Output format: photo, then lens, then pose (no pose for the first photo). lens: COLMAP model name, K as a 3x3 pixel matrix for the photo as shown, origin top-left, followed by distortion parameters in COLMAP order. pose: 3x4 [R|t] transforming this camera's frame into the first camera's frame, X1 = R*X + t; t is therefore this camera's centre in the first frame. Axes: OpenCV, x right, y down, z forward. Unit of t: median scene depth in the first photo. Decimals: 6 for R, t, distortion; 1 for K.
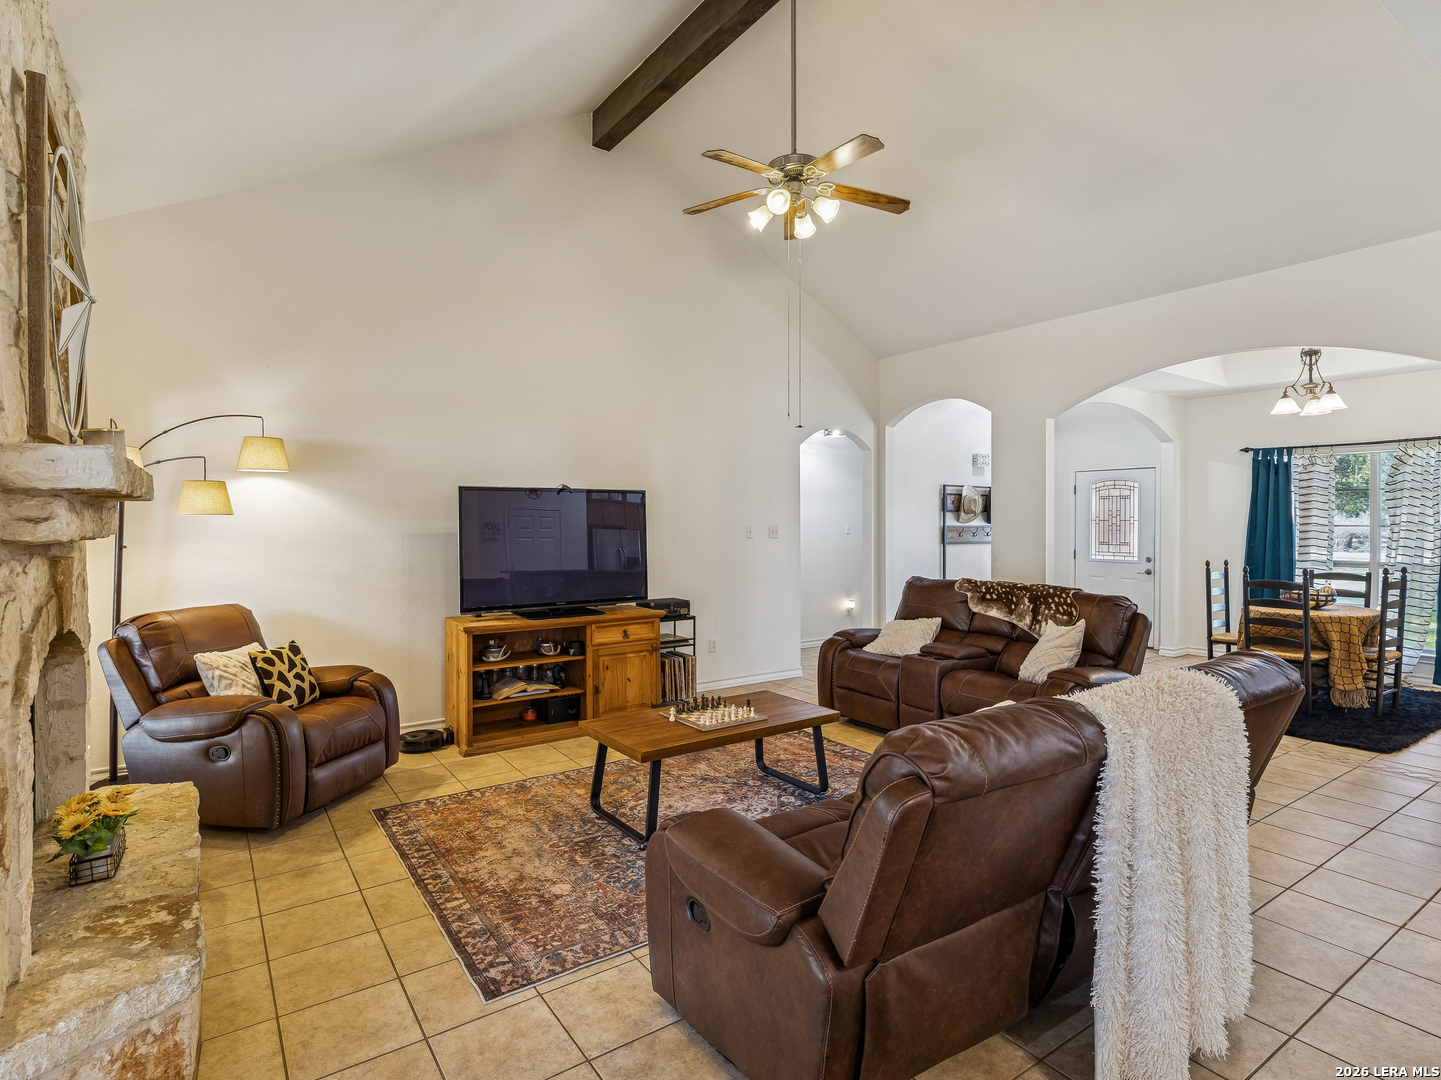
lens RADIAL K [[744.3, 0, 696.9], [0, 744.3, 521.0], [0, 0, 1]] dist [-0.000154, -0.000288]
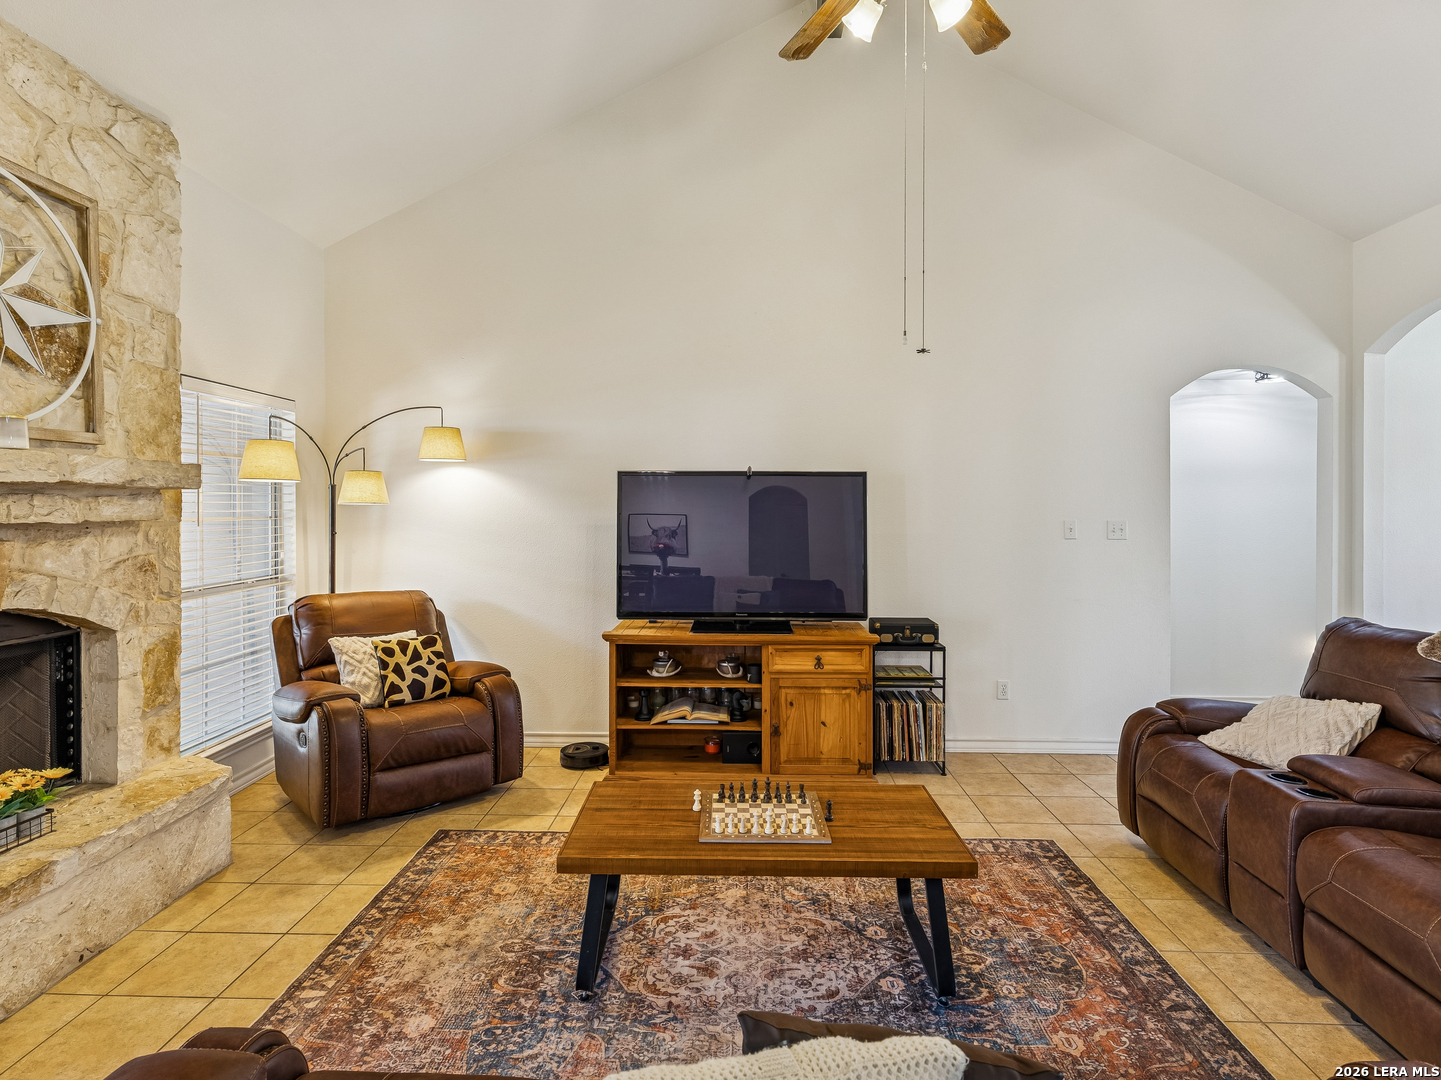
lens RADIAL K [[750.1, 0, 722.1], [0, 750.1, 510.2], [0, 0, 1]] dist [0.000778, 0.000122]
pose [[0.814954, 0.003822, -0.579513, 0.274961], [-0.006097, 0.999979, -0.001980, 0.000137], [0.579494, 0.005147, 0.814960, 0.338576]]
